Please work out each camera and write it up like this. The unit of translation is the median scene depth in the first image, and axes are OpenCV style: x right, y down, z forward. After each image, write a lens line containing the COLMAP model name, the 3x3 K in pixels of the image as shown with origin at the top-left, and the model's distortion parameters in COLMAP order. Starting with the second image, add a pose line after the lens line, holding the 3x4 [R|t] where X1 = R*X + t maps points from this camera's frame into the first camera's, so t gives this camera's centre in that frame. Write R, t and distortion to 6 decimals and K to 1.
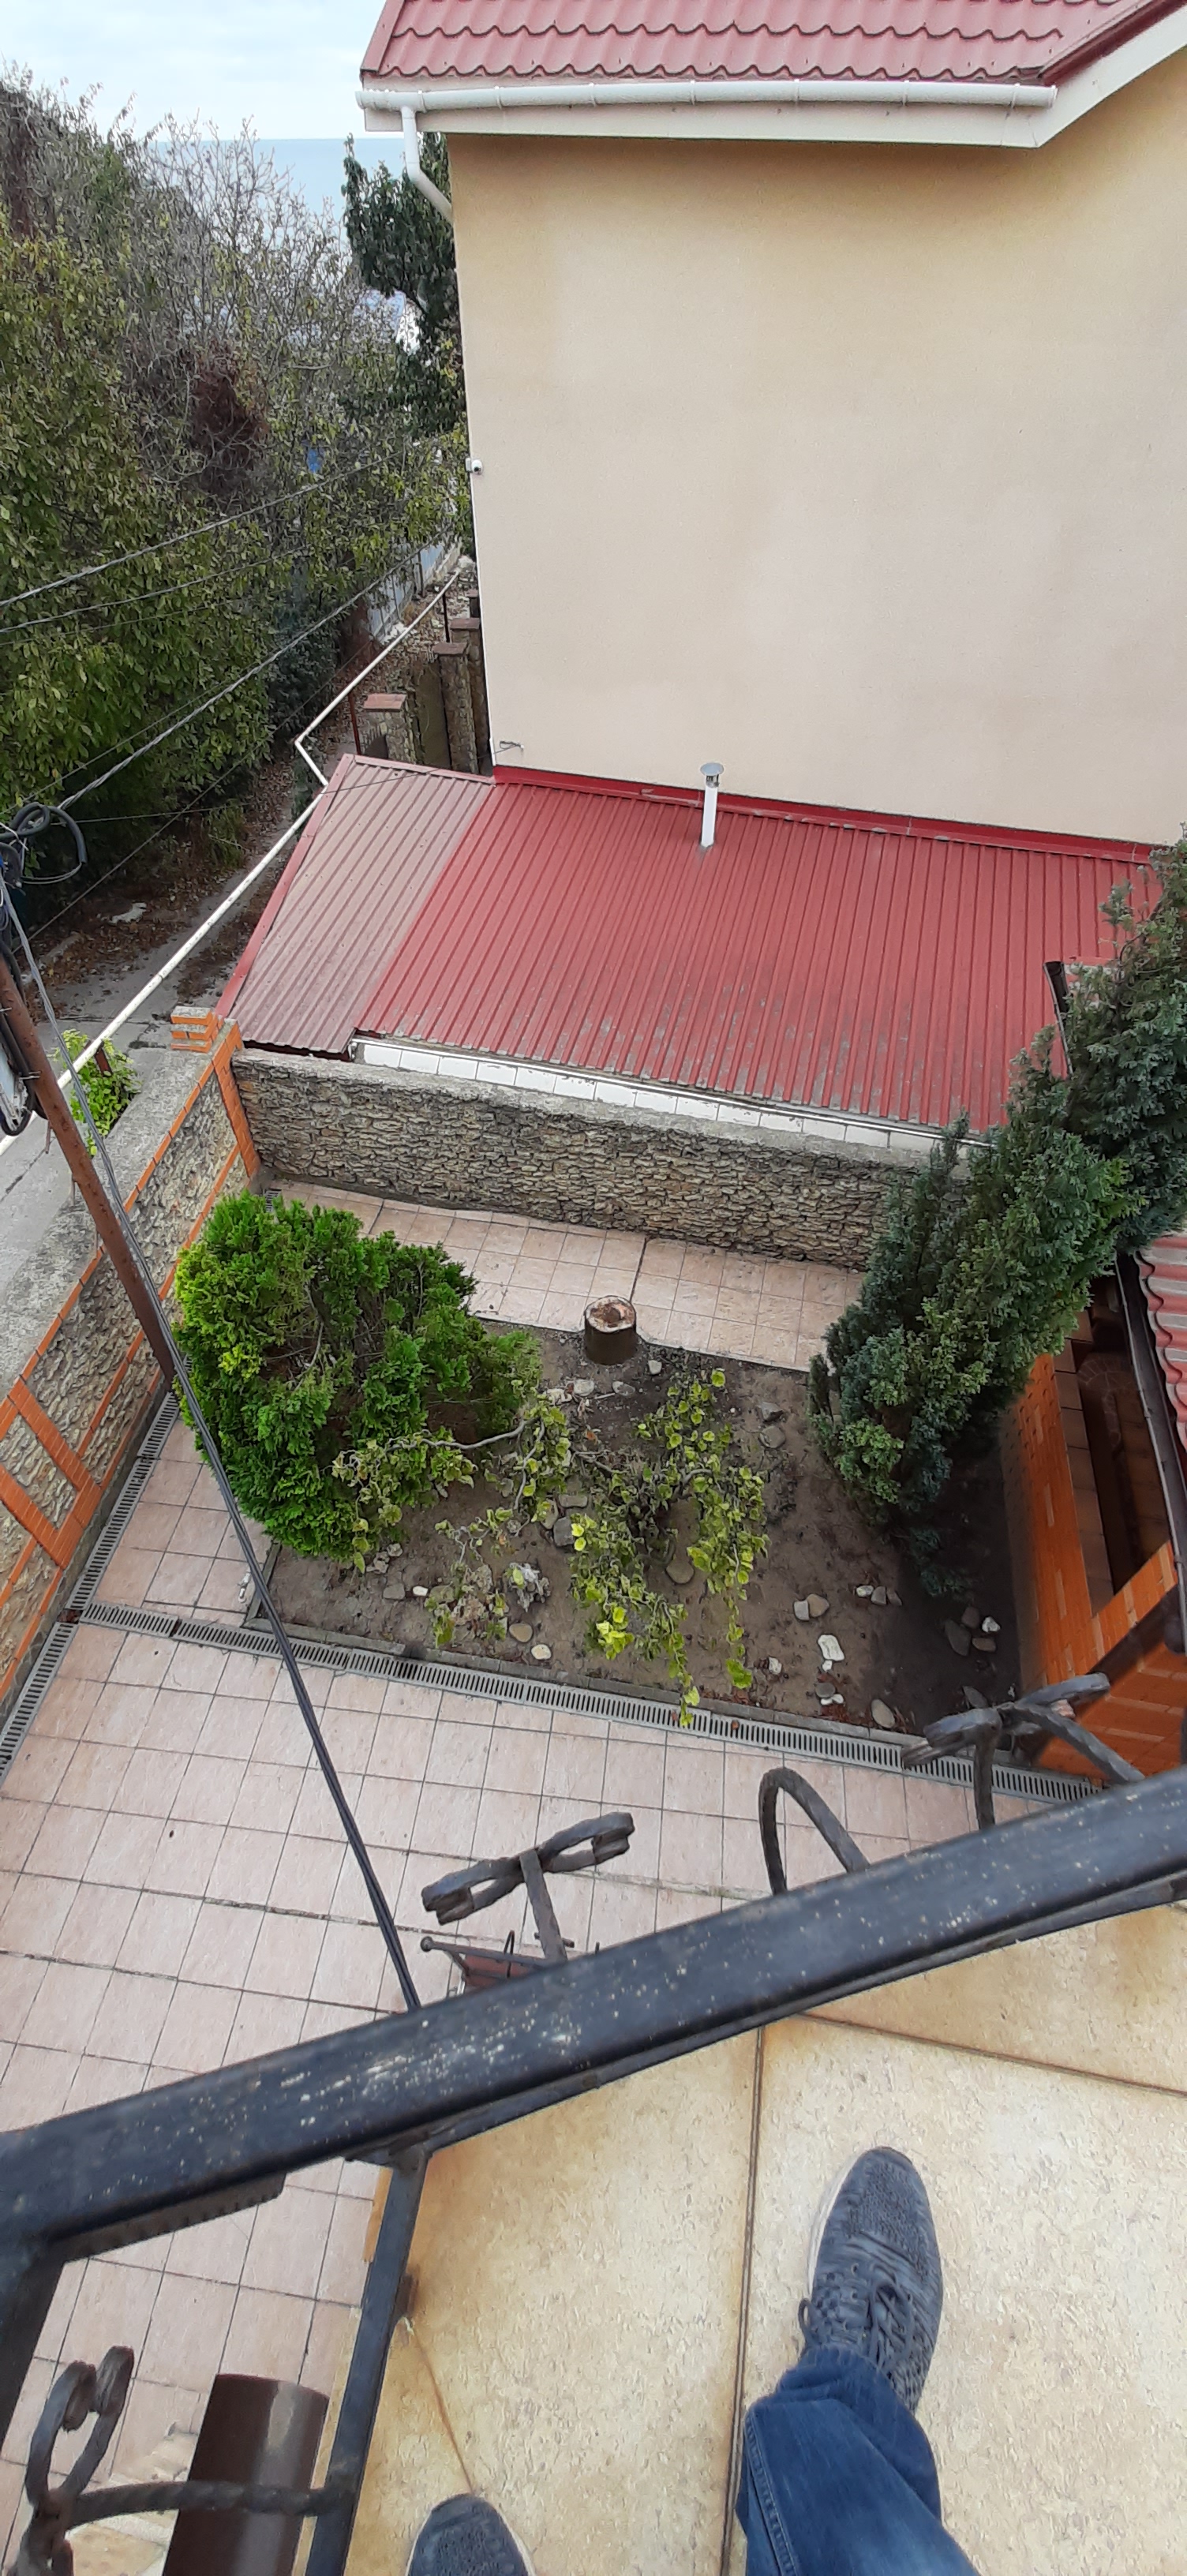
lens RADIAL K [[981.4, 0, 589.9], [0, 981.4, 1234.2], [0, 0, 1]] dist [0.016361, -0.015121]
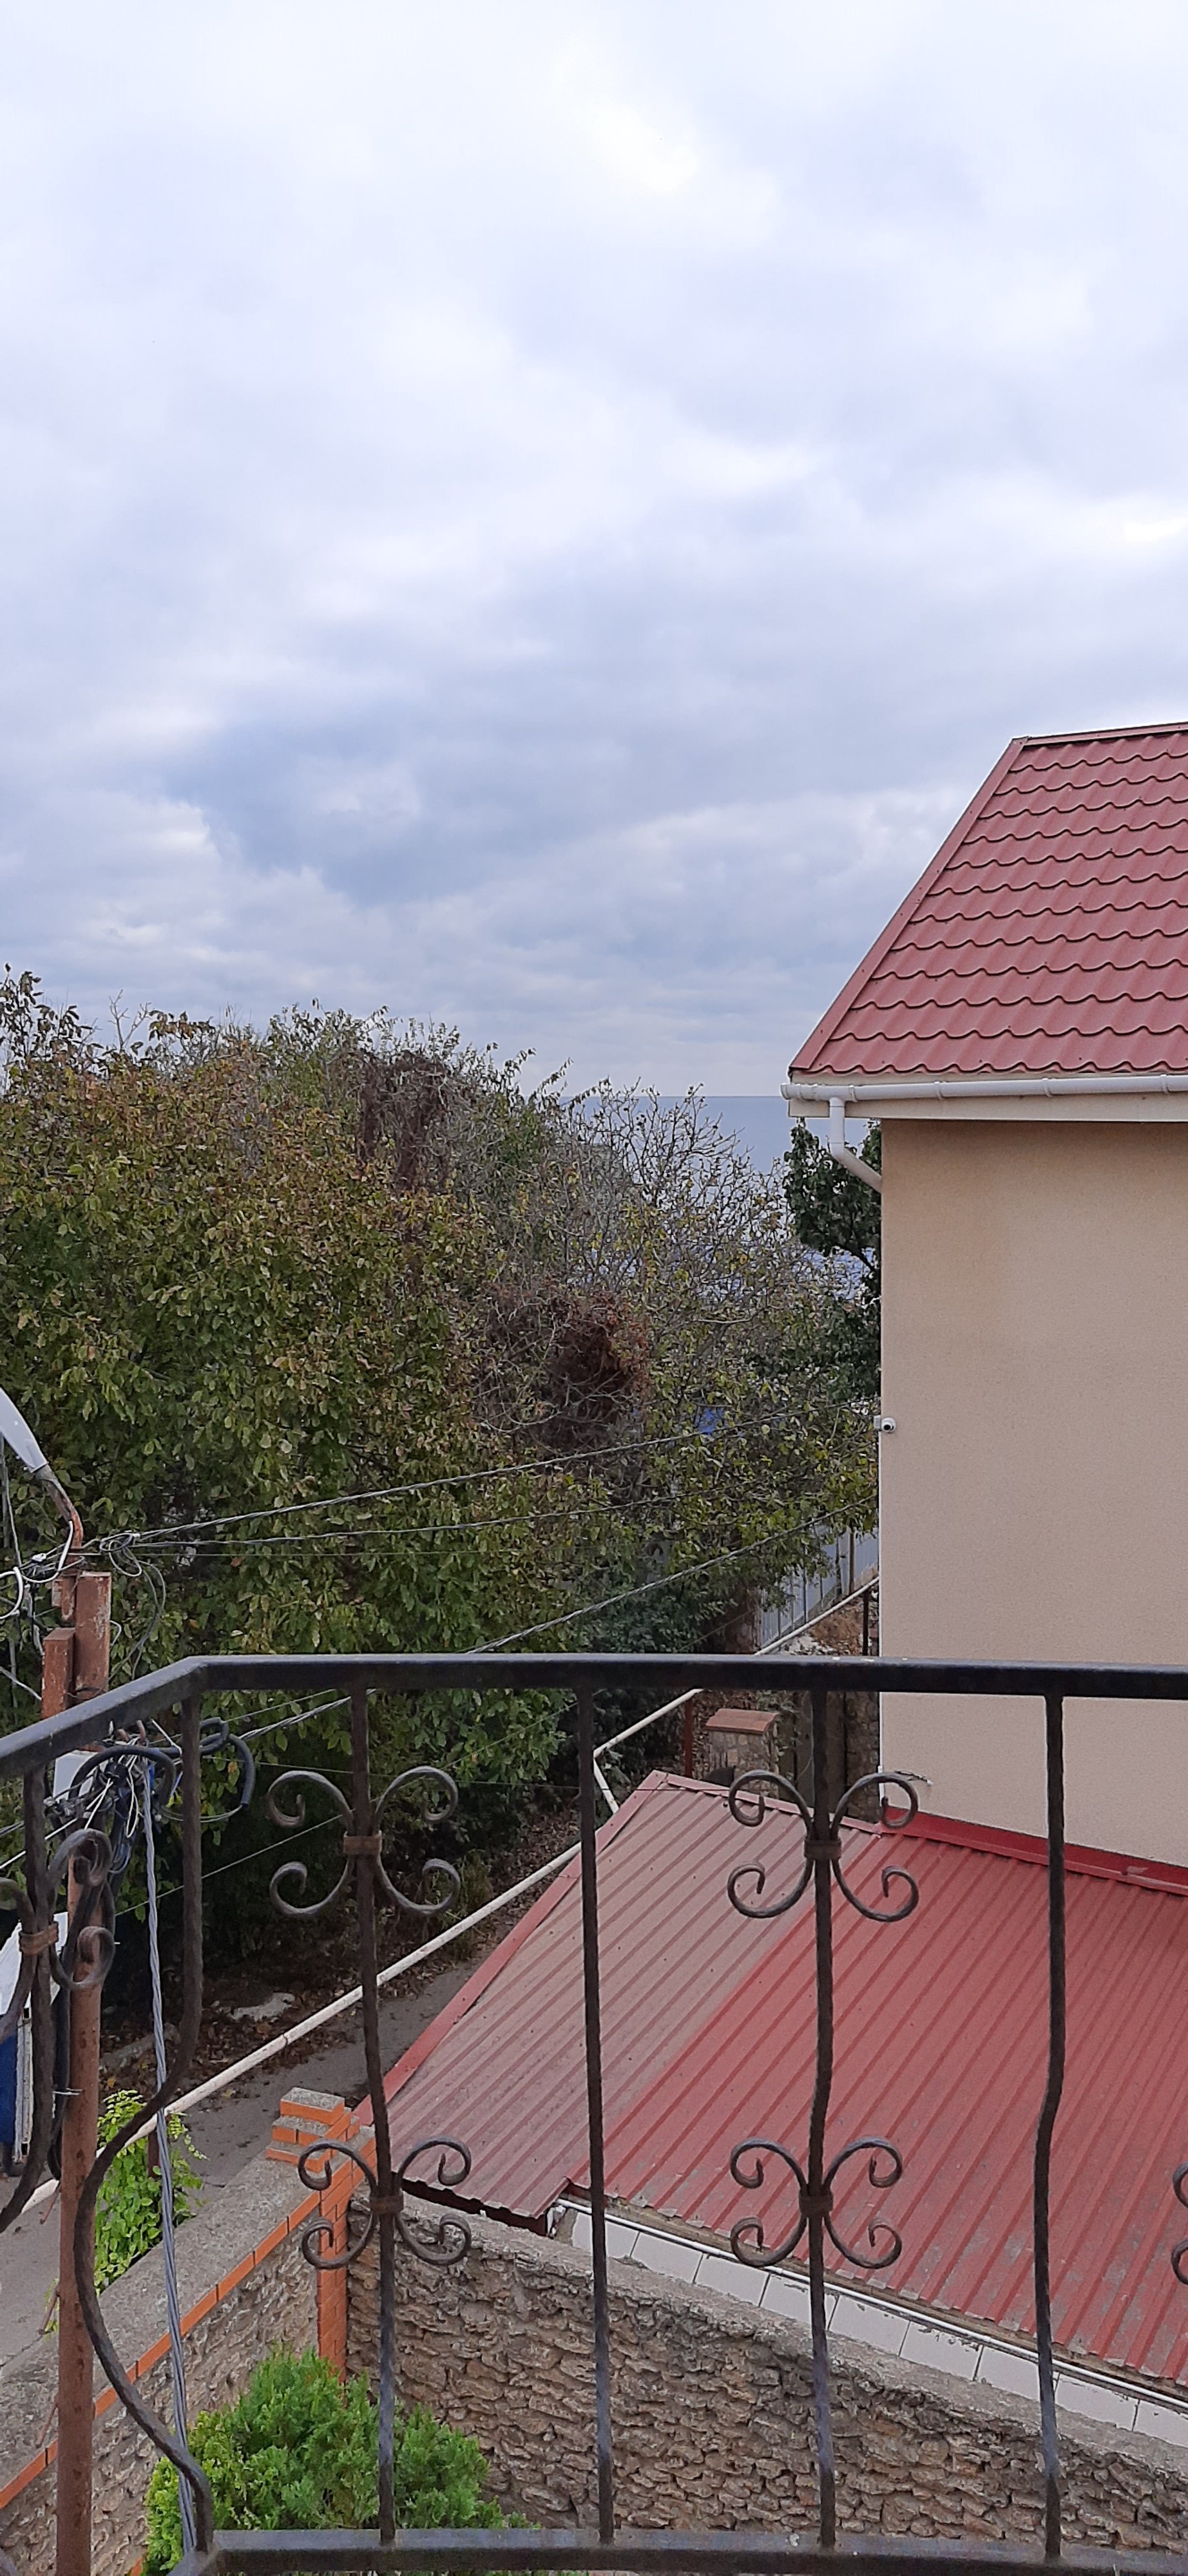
lens RADIAL K [[1930.1, 0, 594.0], [0, 1930.1, 1288.0], [0, 0, 1]] dist [-0.032944, -0.001844]
pose [[0.957745, 0.020716, -0.286871, 0.062405], [-0.209459, 0.733761, -0.646313, 0.093408], [0.197106, 0.679091, 0.707096, -0.100236]]
